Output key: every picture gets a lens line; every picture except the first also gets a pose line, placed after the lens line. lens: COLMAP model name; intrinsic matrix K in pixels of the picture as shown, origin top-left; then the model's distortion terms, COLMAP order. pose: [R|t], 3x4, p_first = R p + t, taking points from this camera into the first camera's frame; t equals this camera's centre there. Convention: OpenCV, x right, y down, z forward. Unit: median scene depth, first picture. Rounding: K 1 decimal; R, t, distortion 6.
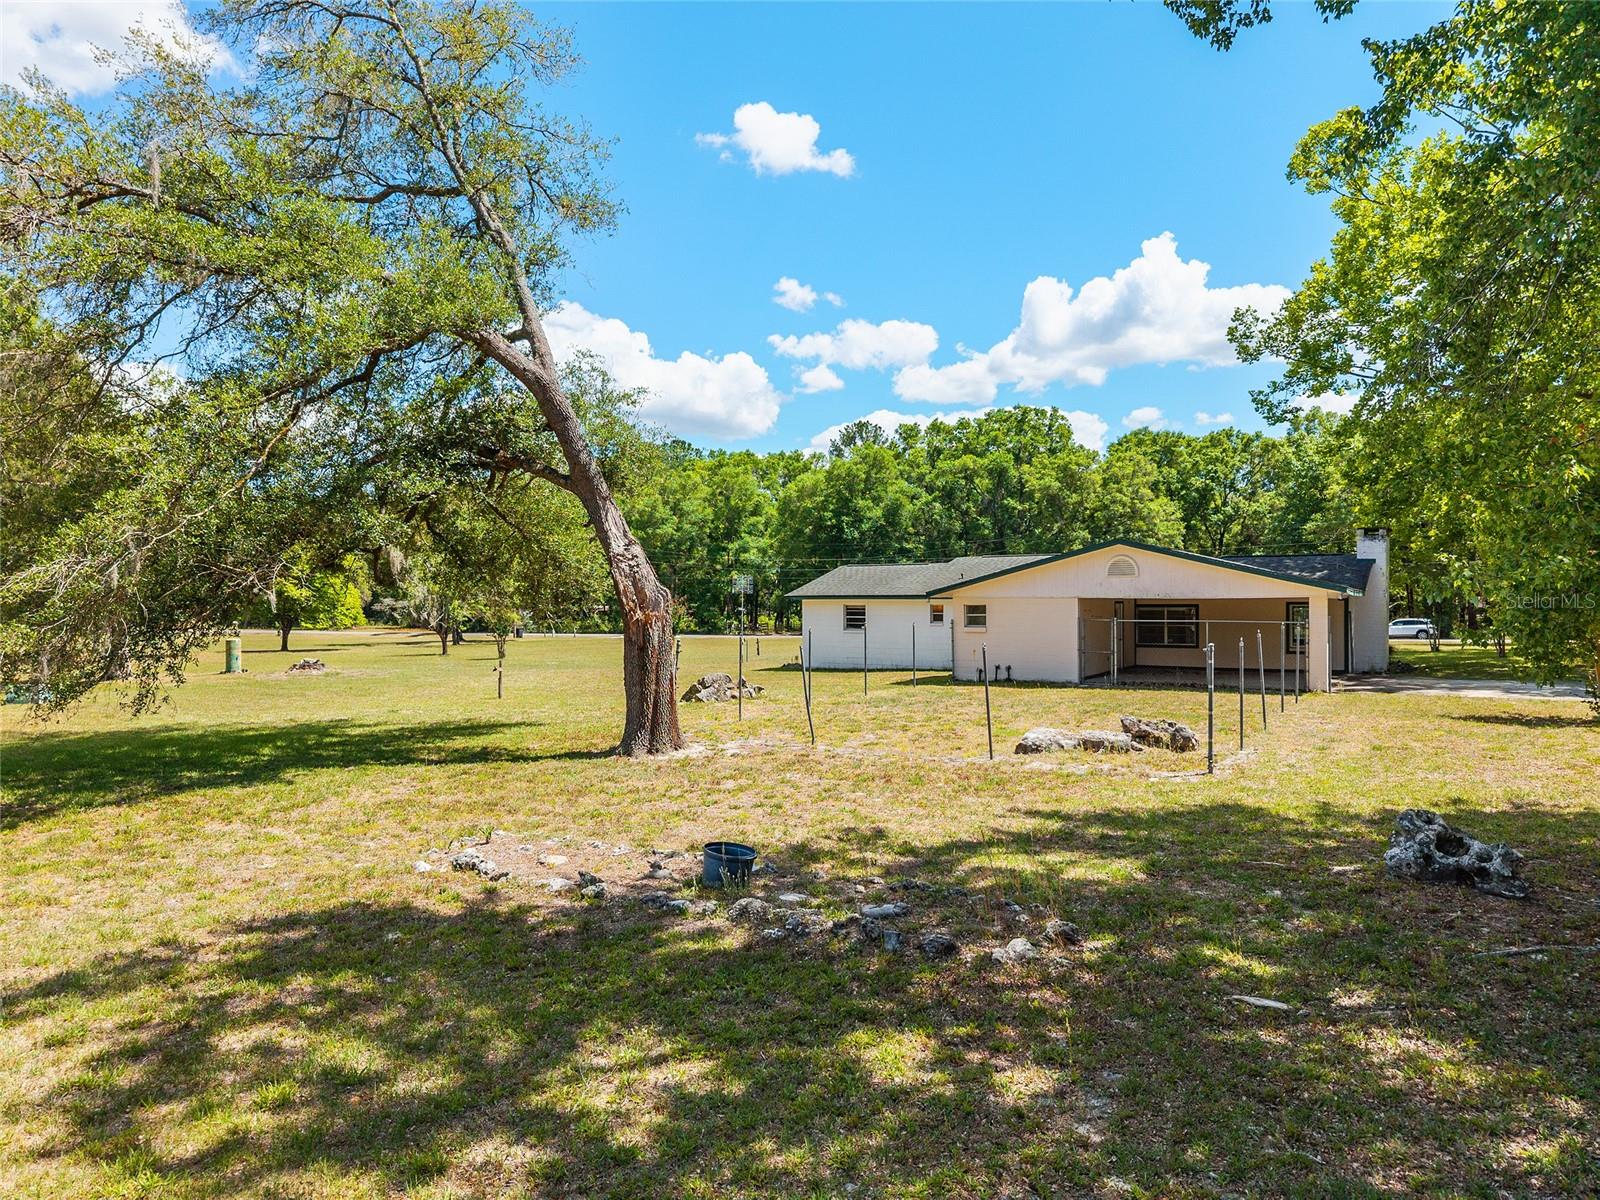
lens RADIAL K [[1101.6, 0, 791.7], [0, 1101.6, 599.8], [0, 0, 1]] dist [0.043994, -0.000307]
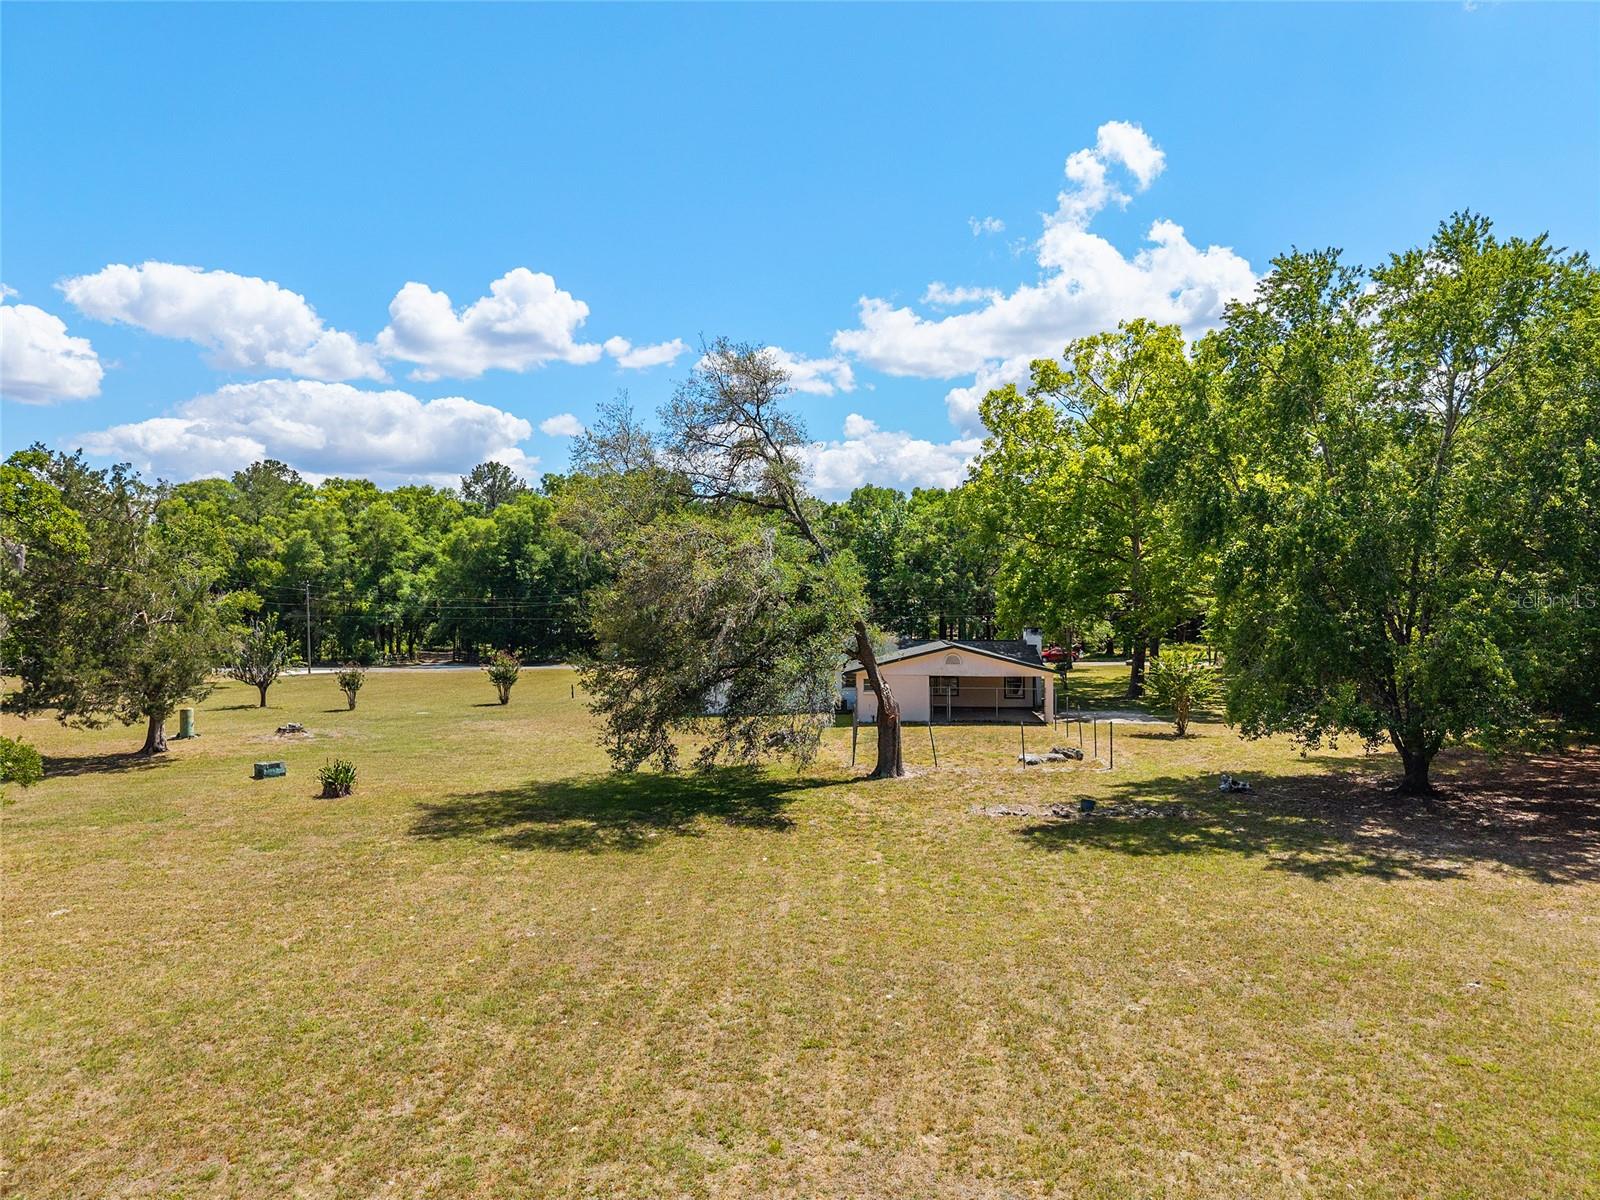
lens RADIAL K [[1101.6, 0, 807.1], [0, 1101.6, 600.0], [0, 0, 1]] dist [0.043994, -0.000307]
pose [[0.893060, -0.000198, 0.449938, -0.193836], [0.000799, 0.999999, -0.001145, -0.032536], [-0.449938, 0.001382, 0.893059, -0.139618]]
